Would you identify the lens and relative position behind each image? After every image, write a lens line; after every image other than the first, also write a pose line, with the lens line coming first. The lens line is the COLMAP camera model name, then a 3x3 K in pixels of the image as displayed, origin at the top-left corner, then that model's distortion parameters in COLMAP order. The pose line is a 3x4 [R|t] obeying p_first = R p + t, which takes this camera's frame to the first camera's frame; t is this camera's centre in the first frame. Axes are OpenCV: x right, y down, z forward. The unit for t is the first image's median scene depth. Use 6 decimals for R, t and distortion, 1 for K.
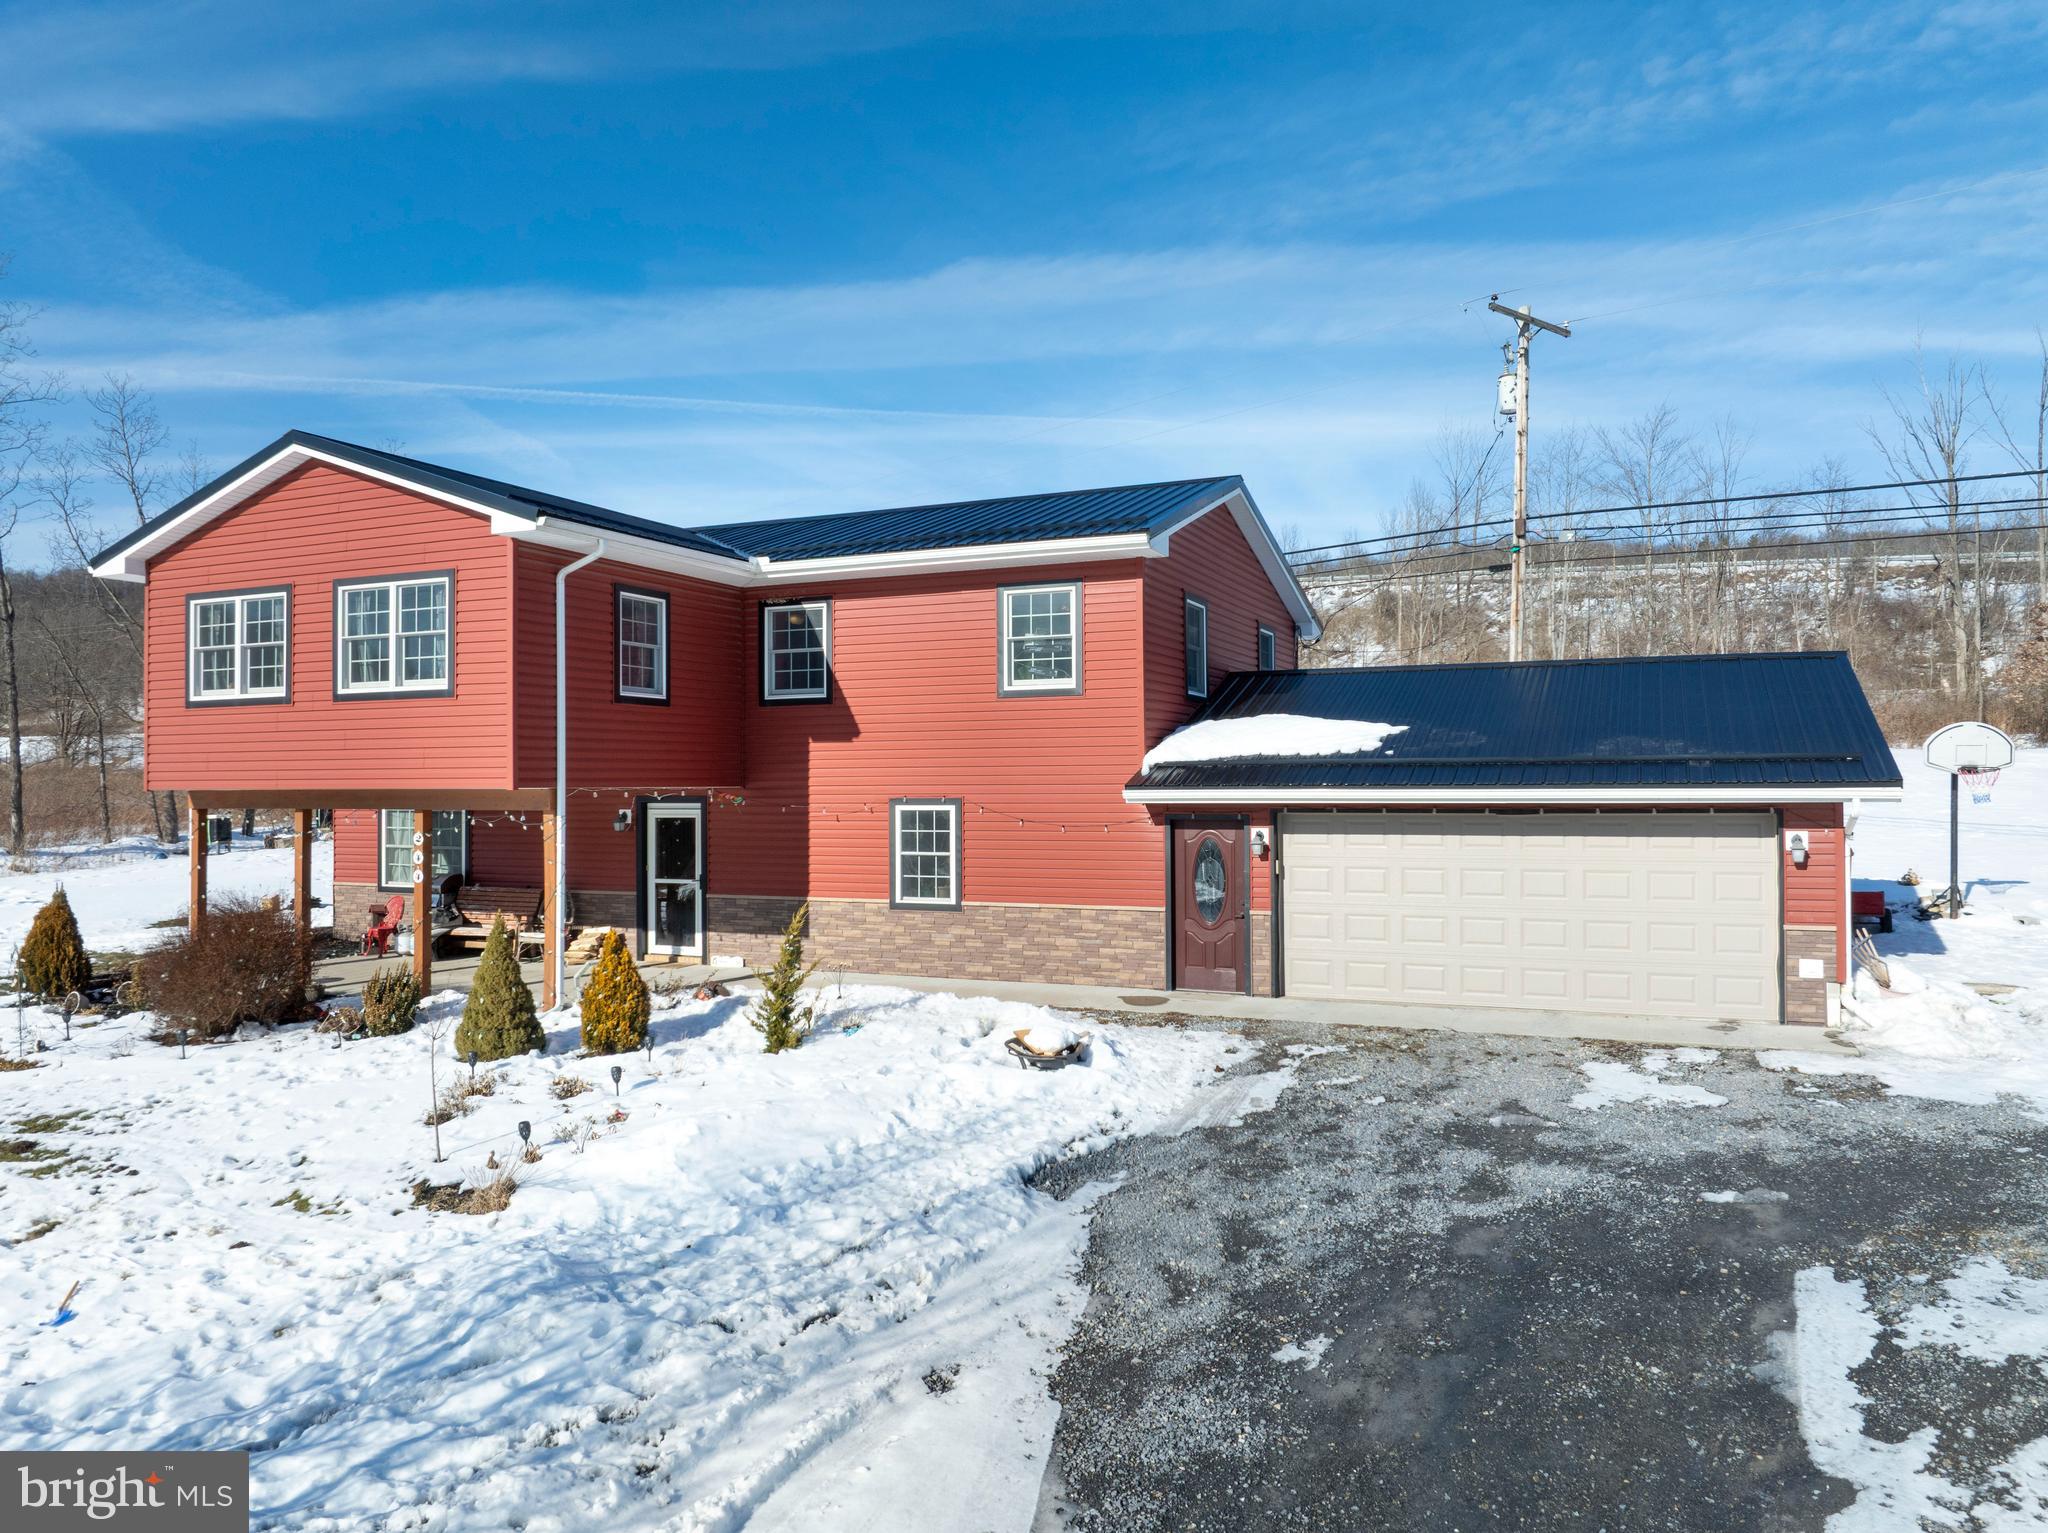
lens RADIAL K [[1438.2, 0, 1027.3], [0, 1438.2, 768.4], [0, 0, 1]] dist [-0.029685, -0.004133]
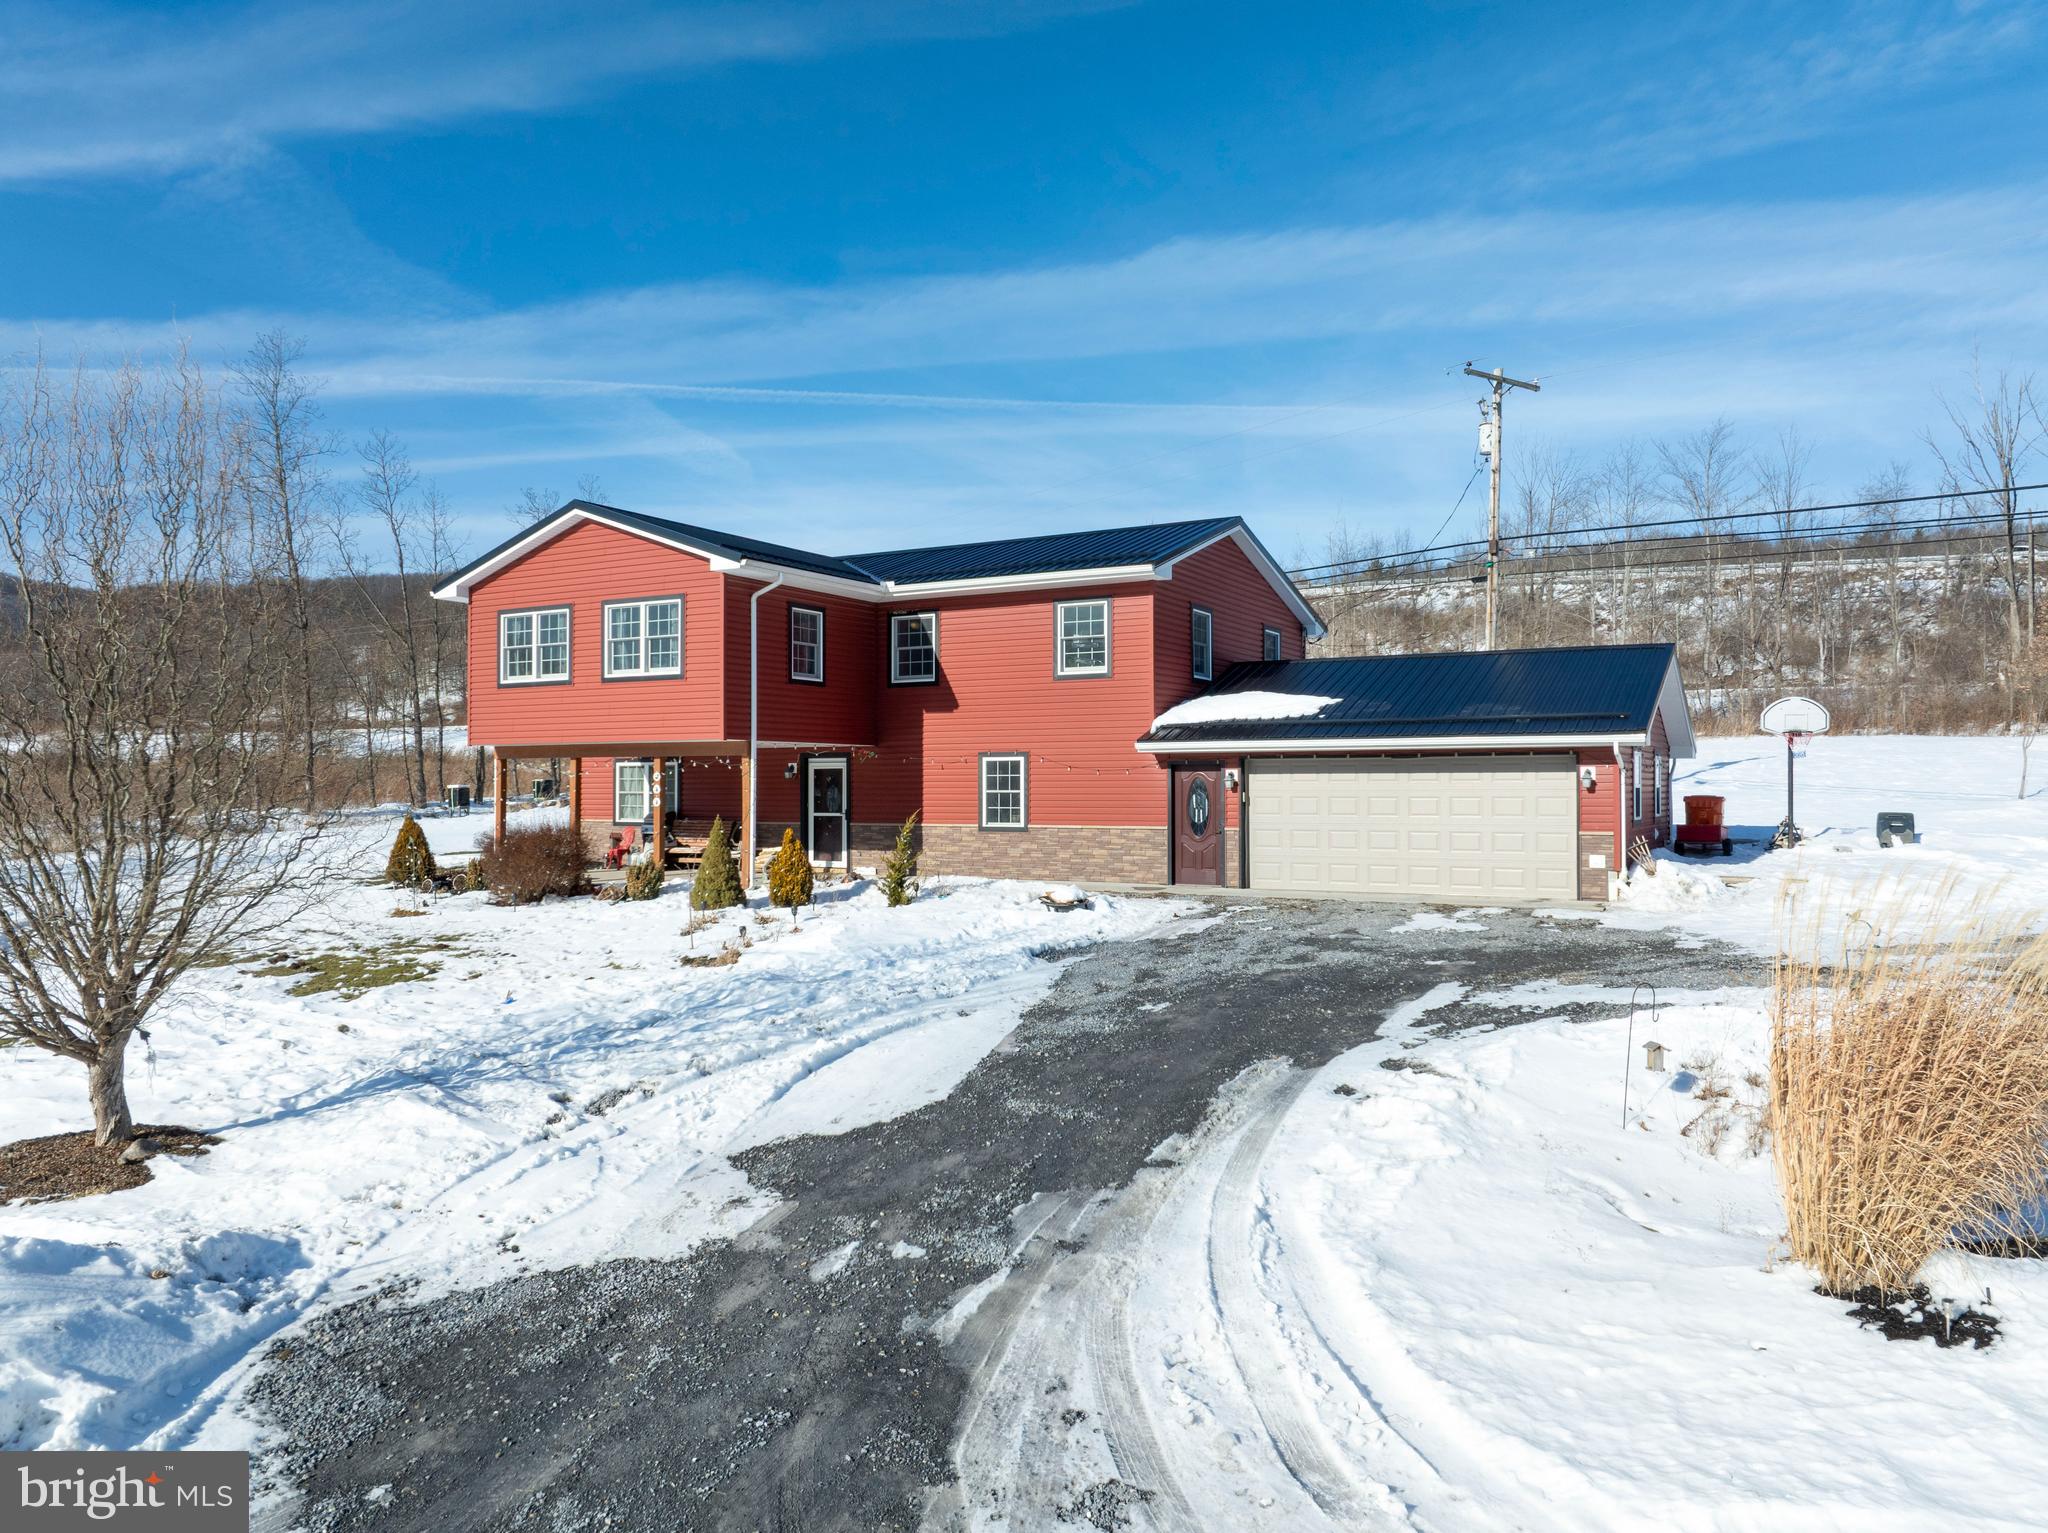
lens RADIAL K [[1431.5, 0, 1024.0], [0, 1431.5, 766.5], [0, 0, 1]] dist [-0.007851, -0.049490]
pose [[0.995079, 0.002842, -0.099045, 0.091176], [-0.003072, 0.999993, -0.002165, 0.039311], [0.099038, 0.002458, 0.995081, -0.406899]]
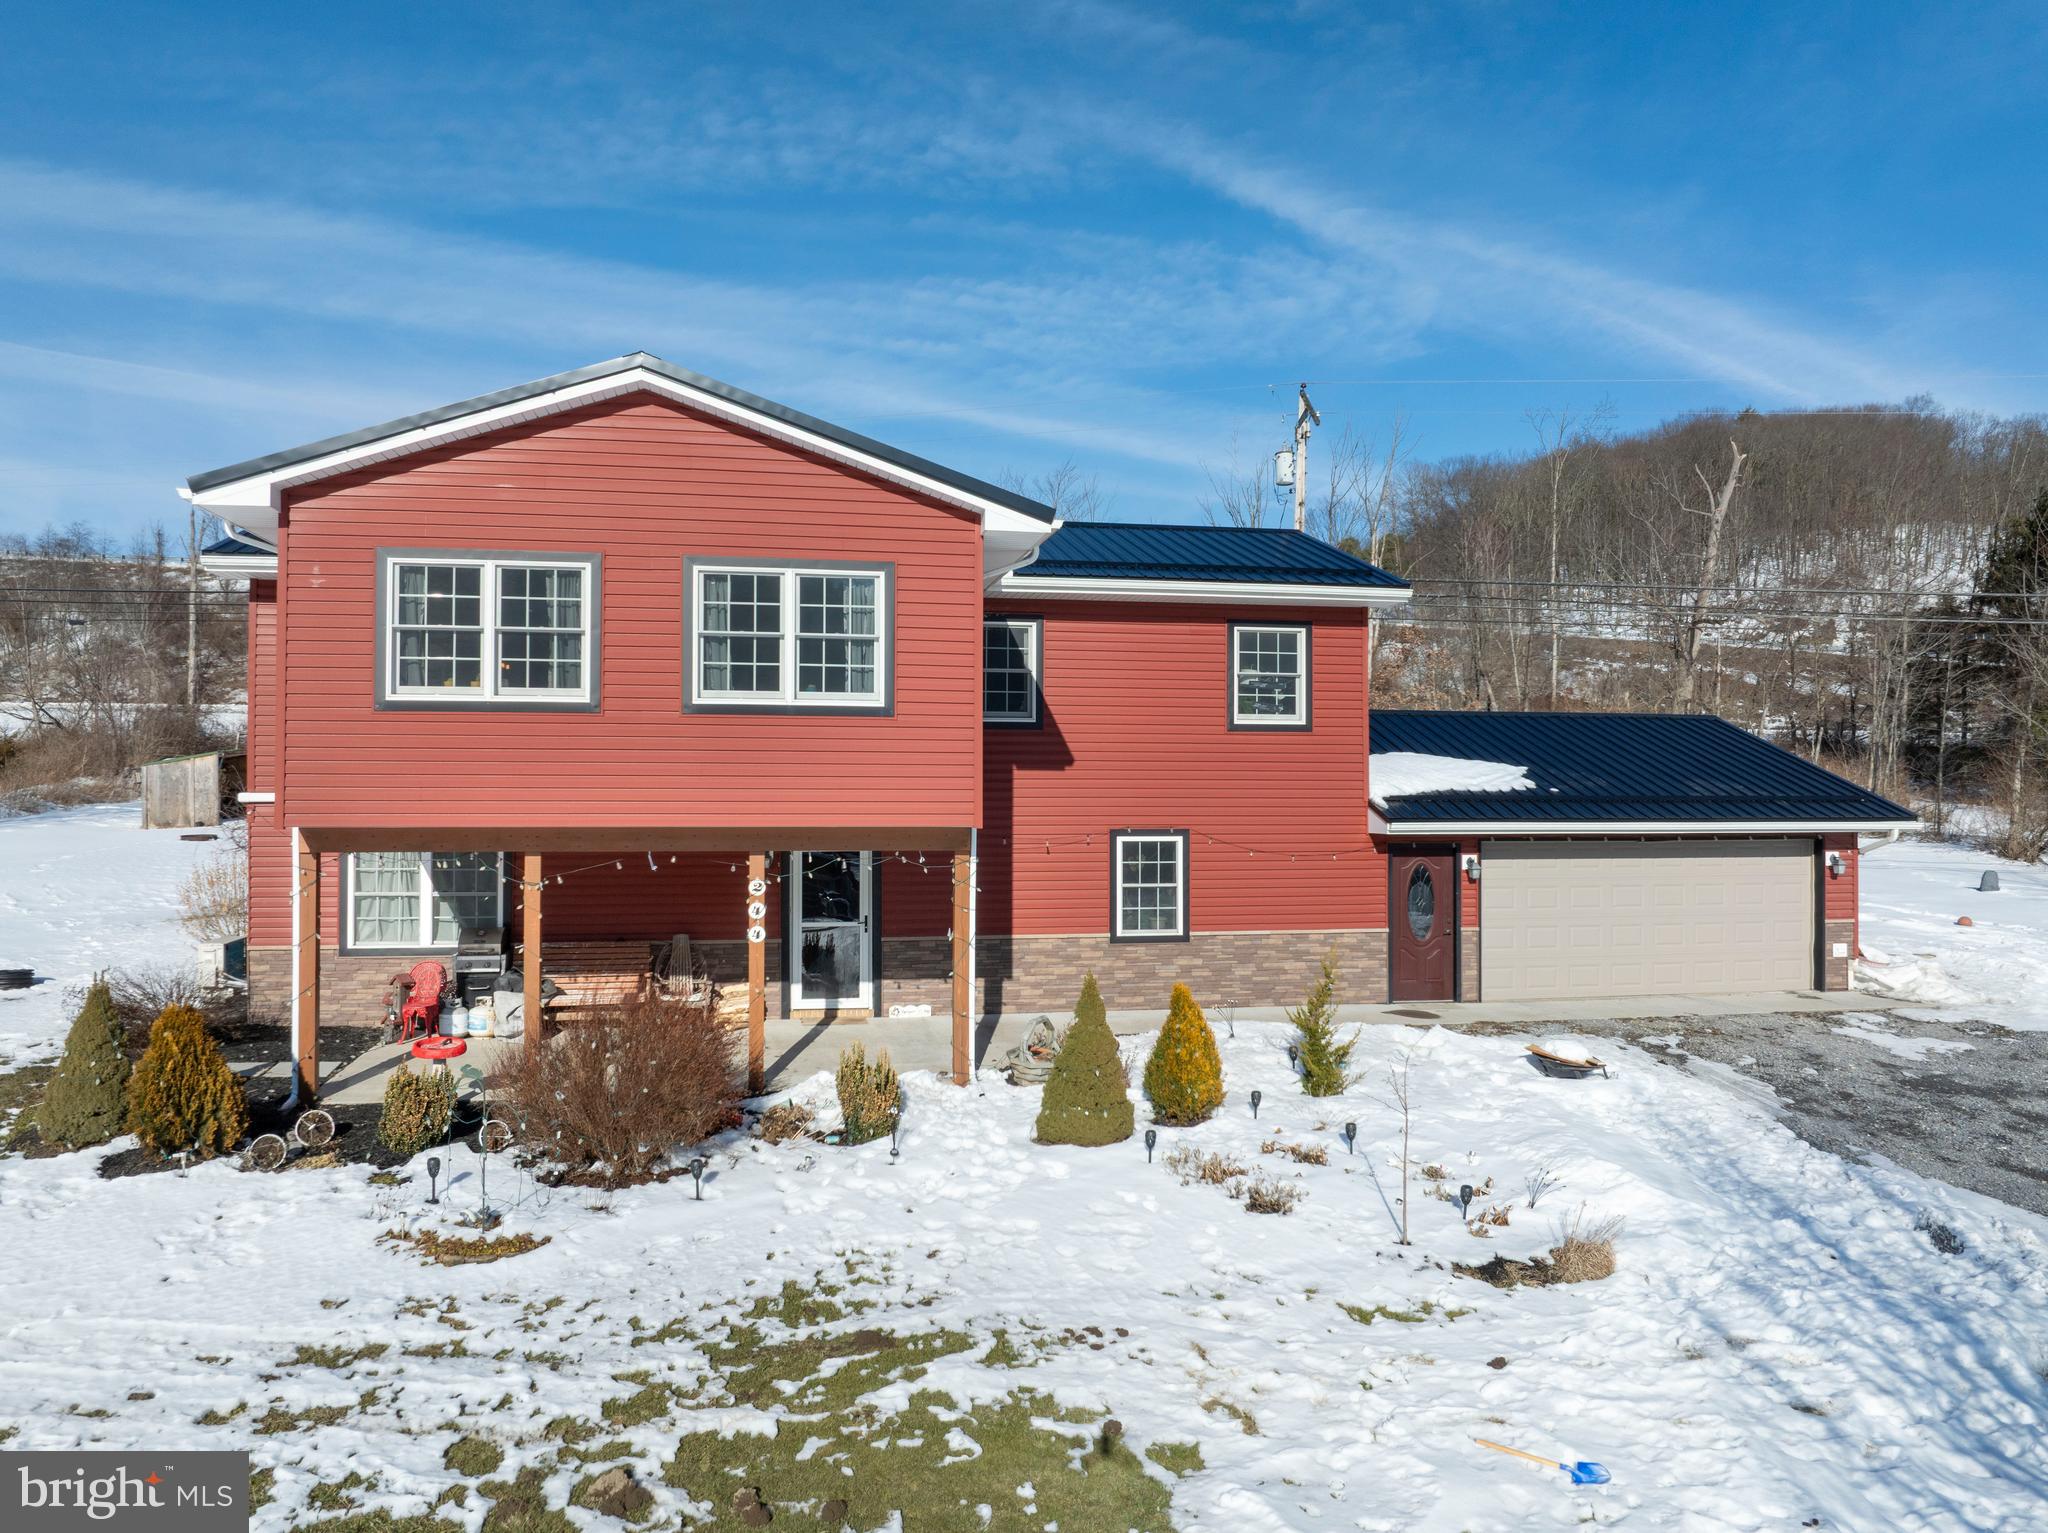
lens RADIAL K [[1438.2, 0, 1027.3], [0, 1438.2, 768.4], [0, 0, 1]] dist [-0.029685, -0.004133]
pose [[0.825655, 0.015757, 0.563955, -0.724511], [-0.014741, 0.999871, -0.006356, -0.014076], [-0.563983, -0.003066, 0.825781, 0.239242]]
